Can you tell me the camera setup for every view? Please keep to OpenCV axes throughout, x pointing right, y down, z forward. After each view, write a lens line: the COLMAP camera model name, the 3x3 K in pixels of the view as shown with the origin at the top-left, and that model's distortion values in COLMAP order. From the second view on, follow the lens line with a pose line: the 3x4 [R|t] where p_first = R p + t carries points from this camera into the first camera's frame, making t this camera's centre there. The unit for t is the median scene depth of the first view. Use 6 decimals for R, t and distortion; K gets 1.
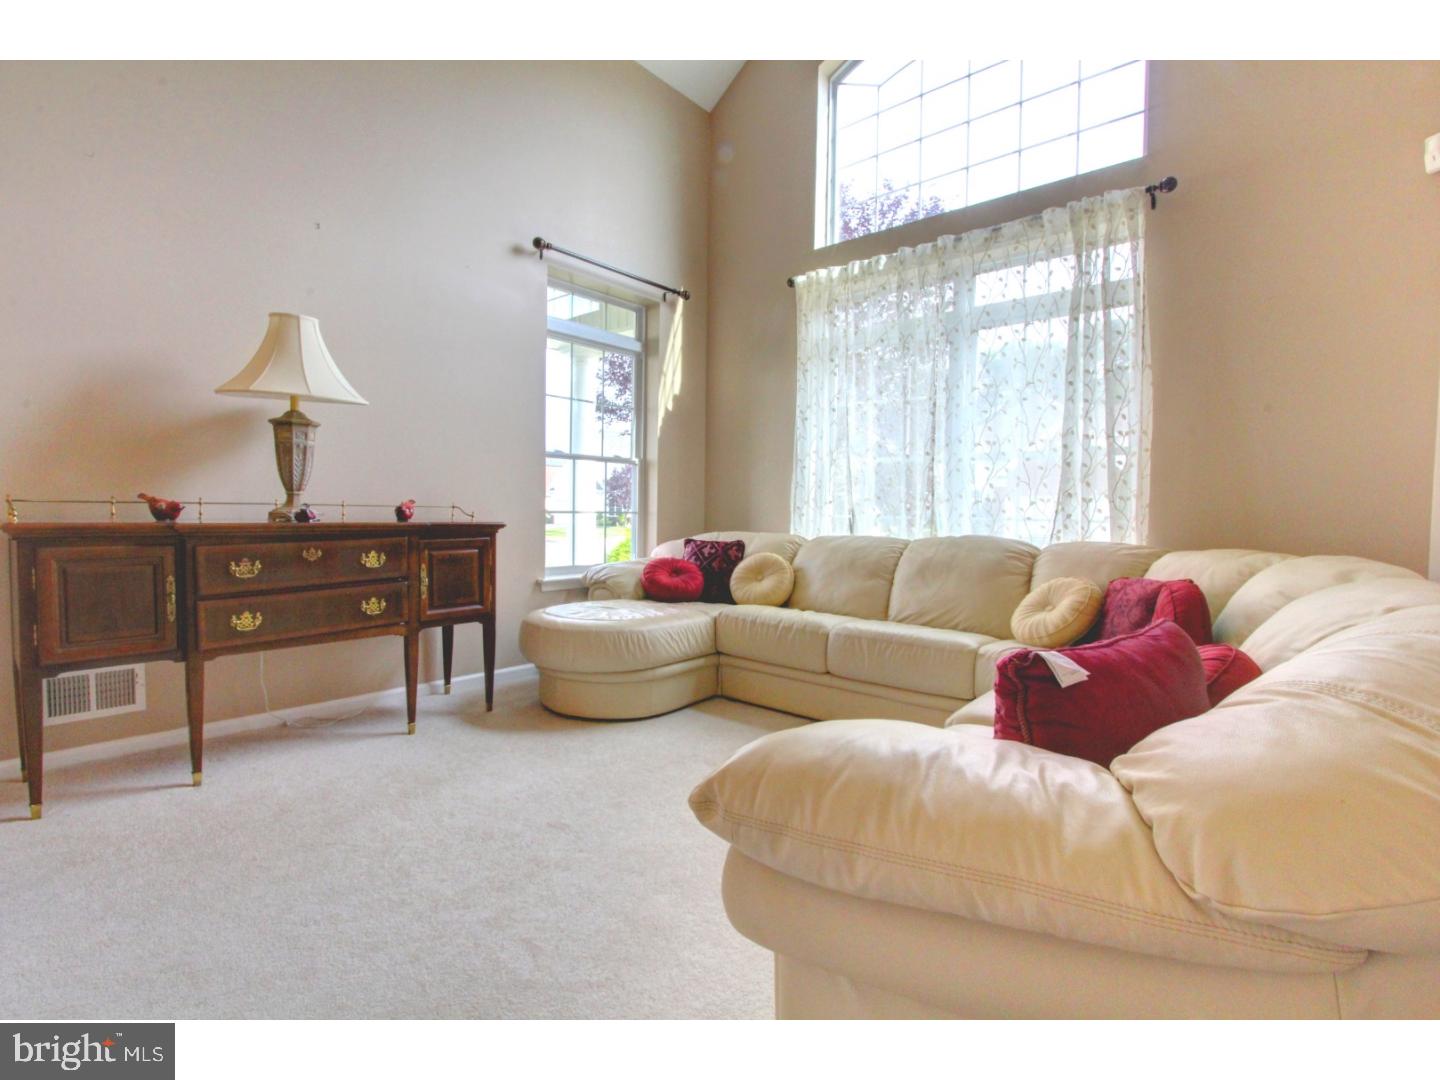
lens RADIAL K [[662.0, 0, 720.9], [0, 662.0, 535.2], [0, 0, 1]] dist [-0.010813, 0.000773]
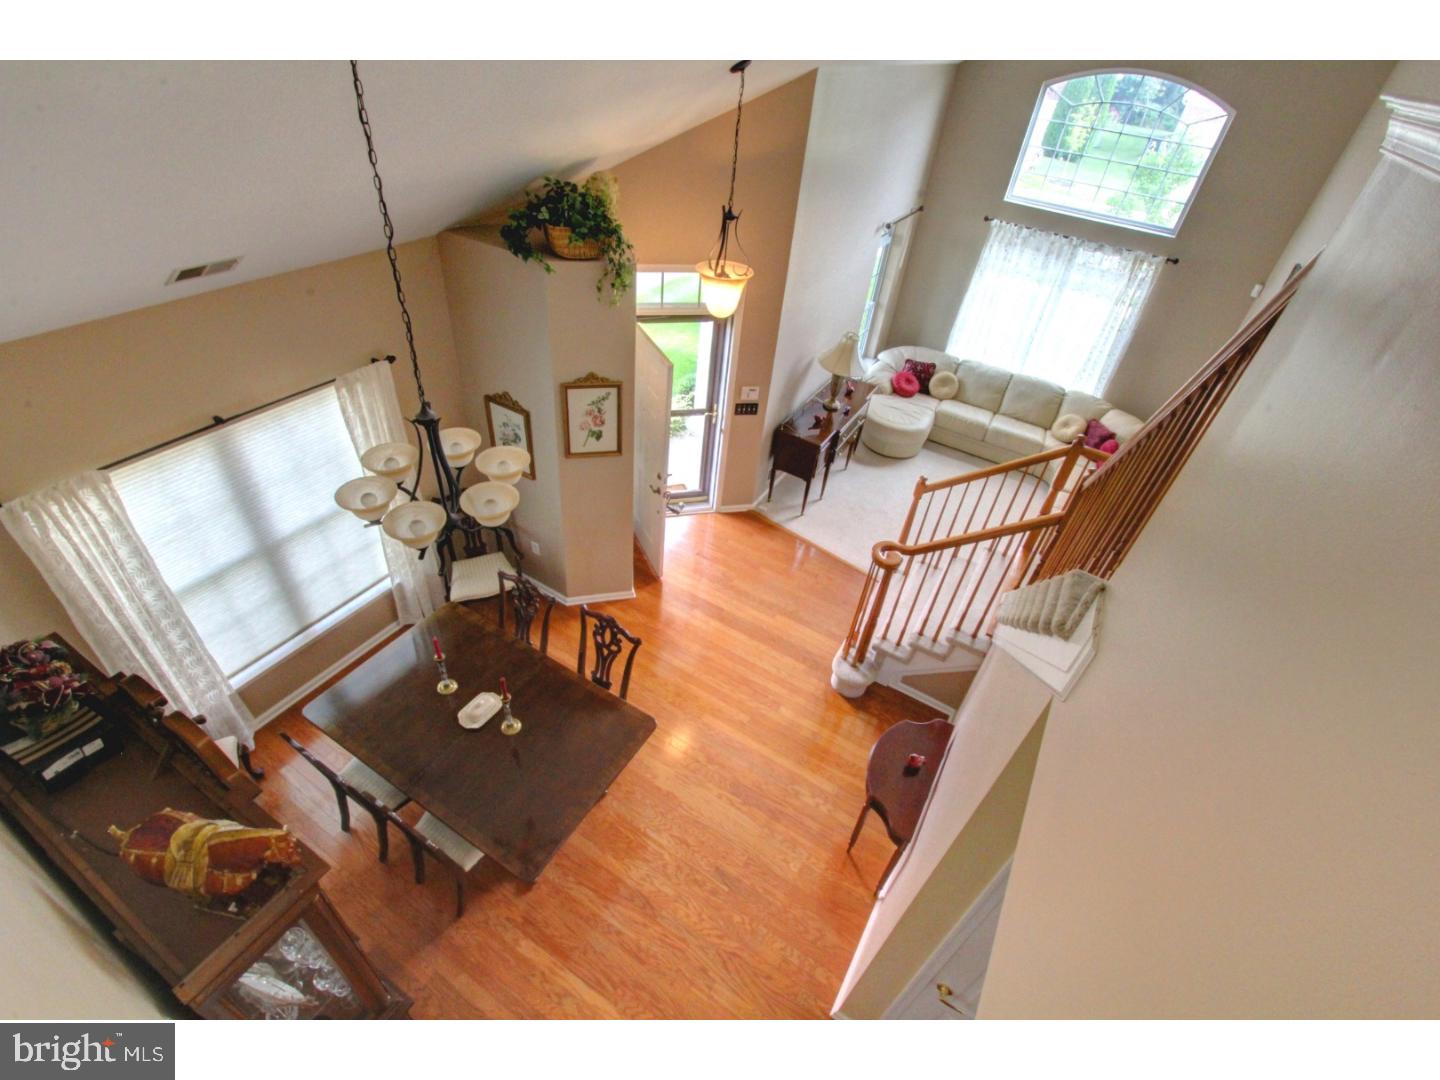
lens RADIAL K [[662.0, 0, 720.9], [0, 662.0, 535.2], [0, 0, 1]] dist [-0.010813, 0.000773]
pose [[0.984374, -0.046154, 0.169937, -1.183505], [-0.067701, 0.791673, 0.607182, -0.913069], [-0.162558, -0.609199, 0.776177, -1.011945]]
